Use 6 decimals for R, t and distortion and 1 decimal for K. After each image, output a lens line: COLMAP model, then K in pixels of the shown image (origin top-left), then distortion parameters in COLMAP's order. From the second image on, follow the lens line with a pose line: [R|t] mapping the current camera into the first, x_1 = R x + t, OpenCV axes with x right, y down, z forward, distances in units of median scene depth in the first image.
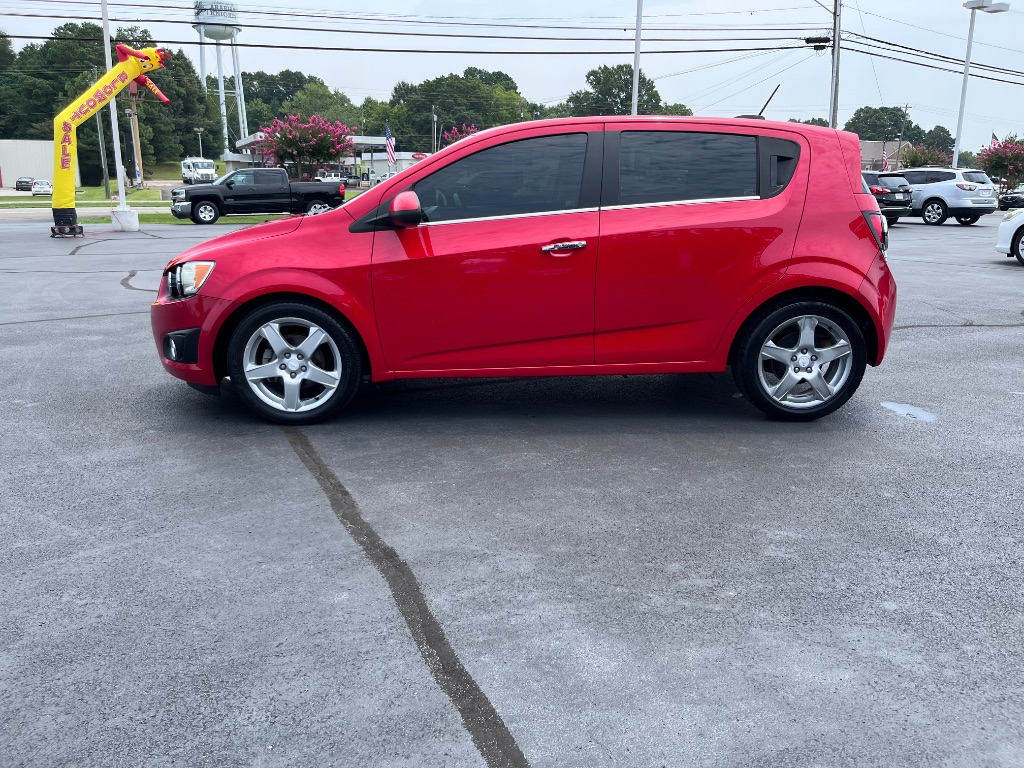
lens RADIAL K [[806.1, 0, 506.8], [0, 806.1, 384.3], [0, 0, 1]] dist [0.077599, -0.125007]
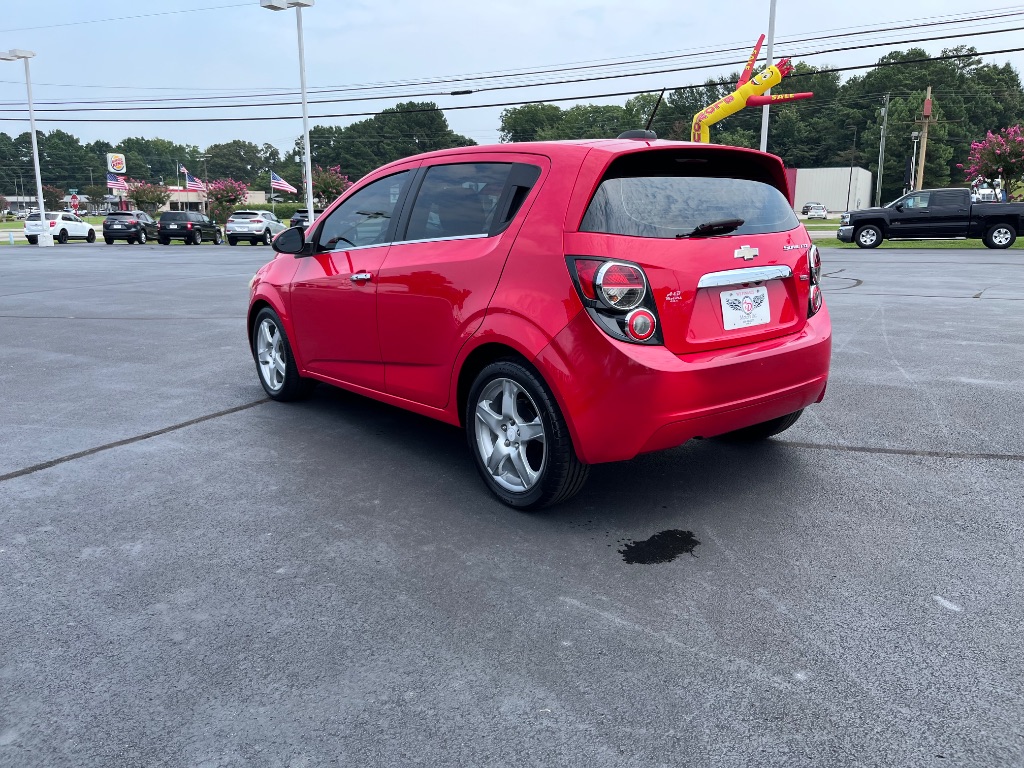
lens RADIAL K [[792.9, 0, 479.6], [0, 792.9, 381.6], [0, 0, 1]] dist [0.072318, -0.111050]
pose [[0.565267, 0.159935, -0.809255, 0.171260], [-0.180560, 0.981224, 0.067800, -0.022397], [0.804905, 0.107794, 0.583532, 0.087140]]
